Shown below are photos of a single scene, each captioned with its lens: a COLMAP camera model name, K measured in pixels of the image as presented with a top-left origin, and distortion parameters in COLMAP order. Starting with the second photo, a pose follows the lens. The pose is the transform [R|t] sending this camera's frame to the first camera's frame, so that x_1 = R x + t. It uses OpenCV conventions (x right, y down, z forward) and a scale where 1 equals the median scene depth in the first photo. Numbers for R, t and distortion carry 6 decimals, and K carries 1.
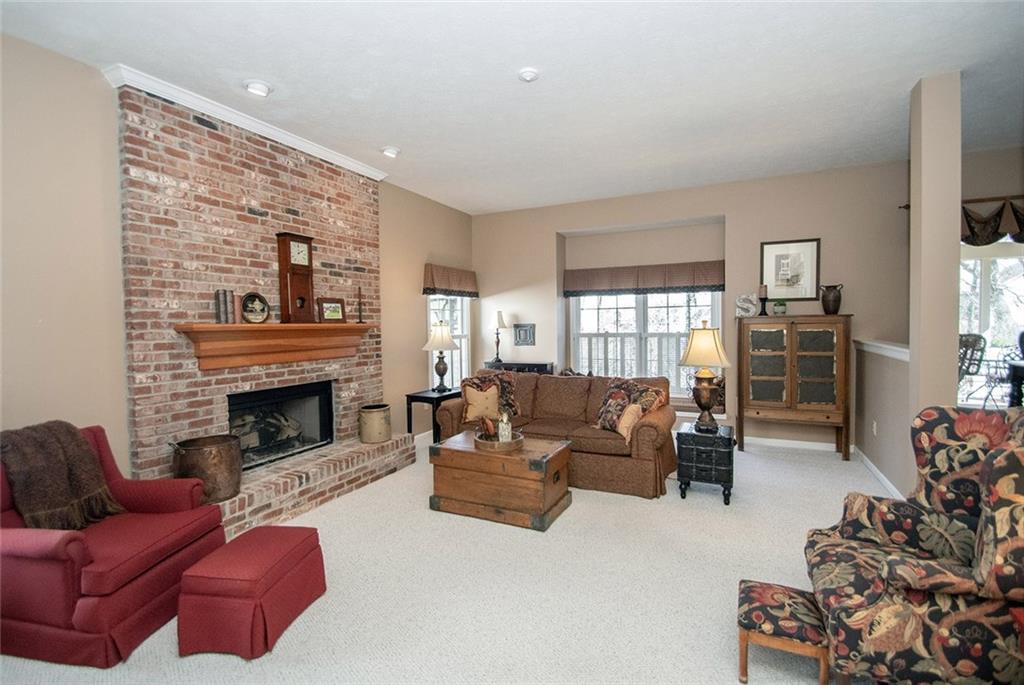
lens RADIAL K [[454.6, 0, 508.9], [0, 454.6, 342.0], [0, 0, 1]] dist [-0.009997, -0.000605]
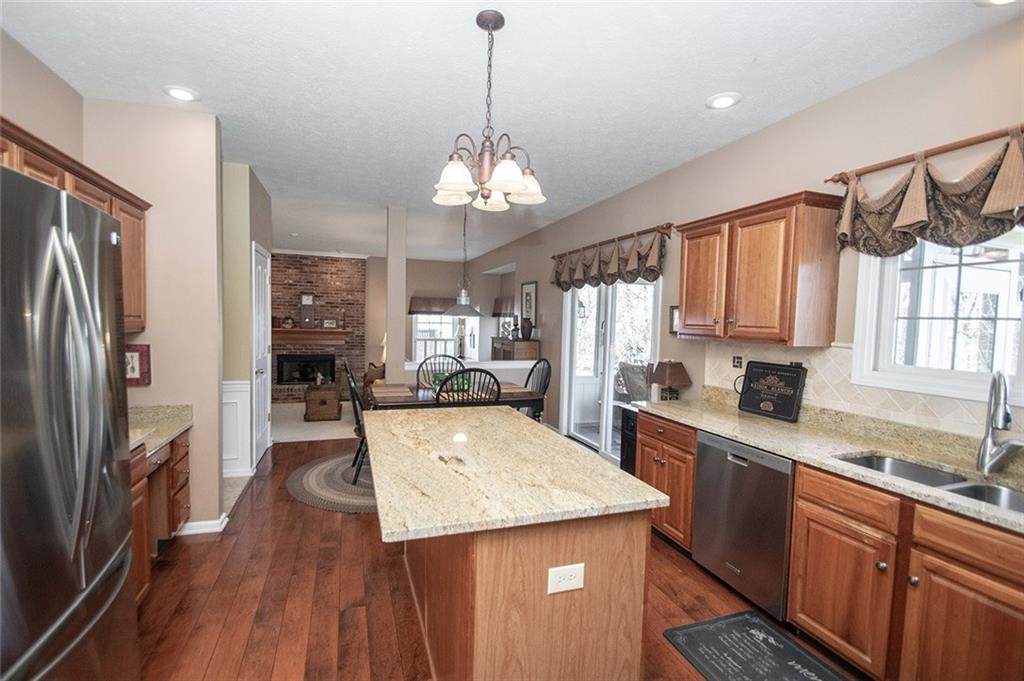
lens RADIAL K [[451.4, 0, 515.5], [0, 451.4, 346.4], [0, 0, 1]] dist [-0.003758, -0.006325]
pose [[0.725011, 0.073037, -0.684854, 1.851474], [-0.064686, 0.997187, 0.037867, -0.102330], [0.685693, 0.016847, 0.727696, 0.013472]]
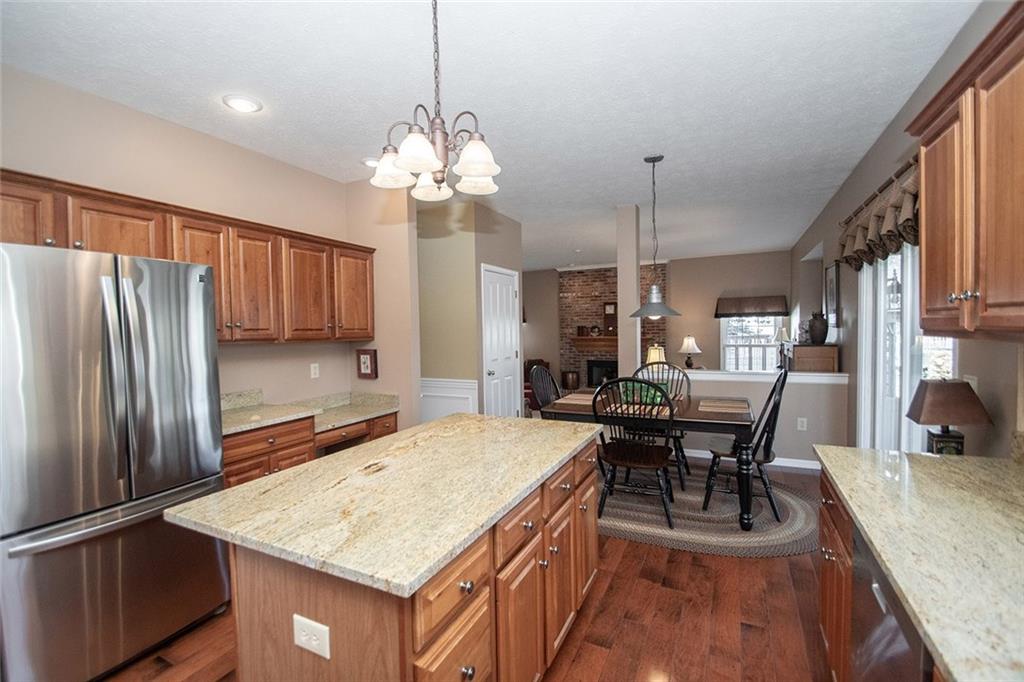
lens RADIAL K [[451.4, 0, 523.0], [0, 451.4, 342.4], [0, 0, 1]] dist [-0.003758, -0.006325]
pose [[0.025164, 0.049149, -0.998474, 1.924834], [-0.024690, 0.998517, 0.048529, -0.110765], [0.999378, 0.023431, 0.026340, 0.409773]]
